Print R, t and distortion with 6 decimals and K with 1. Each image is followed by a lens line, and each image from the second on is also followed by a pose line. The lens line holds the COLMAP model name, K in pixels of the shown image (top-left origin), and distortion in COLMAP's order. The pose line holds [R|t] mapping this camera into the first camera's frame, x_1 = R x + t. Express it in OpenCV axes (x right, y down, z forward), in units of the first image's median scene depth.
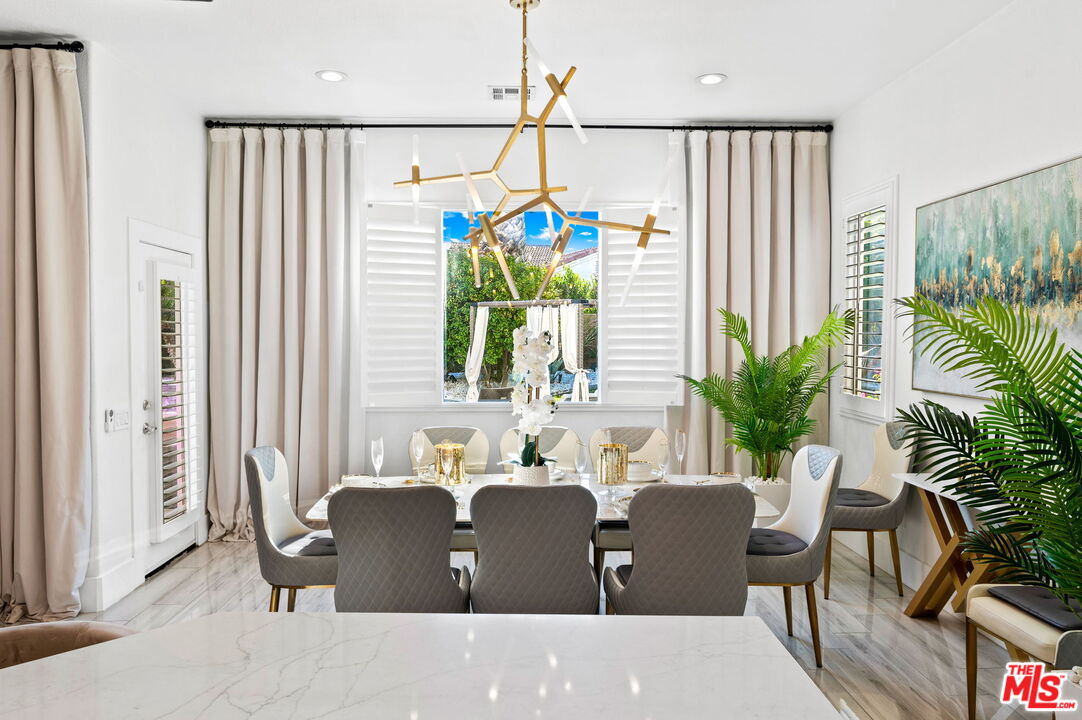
lens RADIAL K [[744.9, 0, 530.4], [0, 744.9, 359.6], [0, 0, 1]] dist [-0.002743, 0.000692]
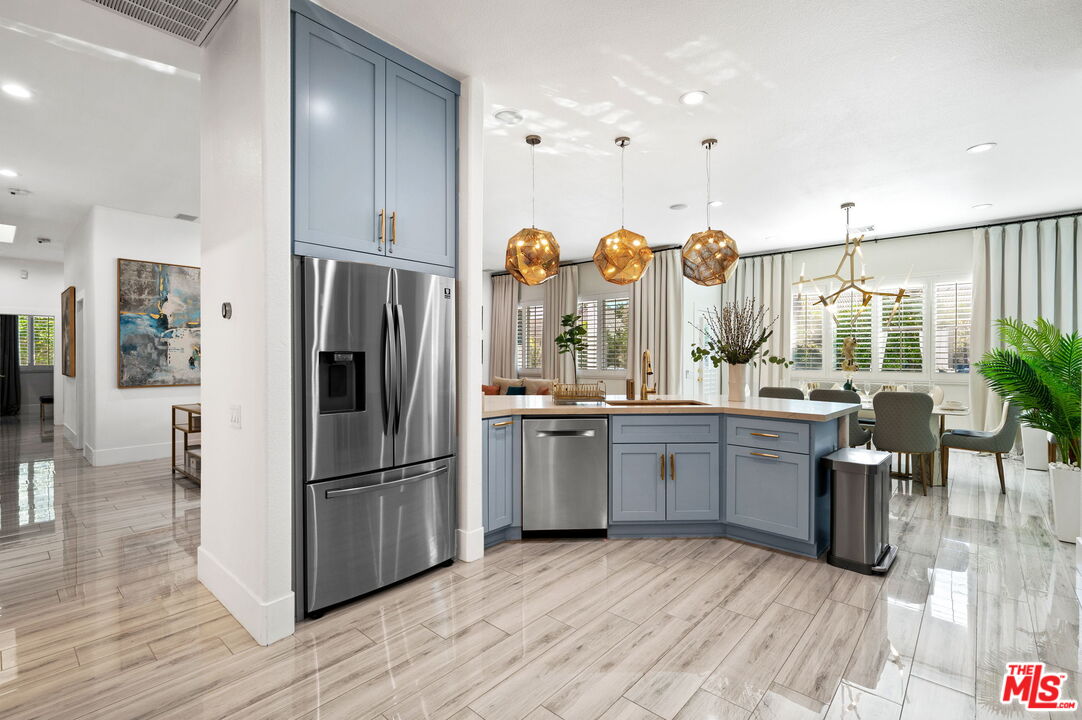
lens RADIAL K [[492.6, 0, 541.0], [0, 492.6, 360.0], [0, 0, 1]] dist [0.000413, 0.000007]
pose [[0.732468, 0.007873, -0.680756, 0.324754], [-0.025736, 0.999539, -0.016131, 0.077173], [0.680315, 0.029335, 0.732333, -0.803003]]
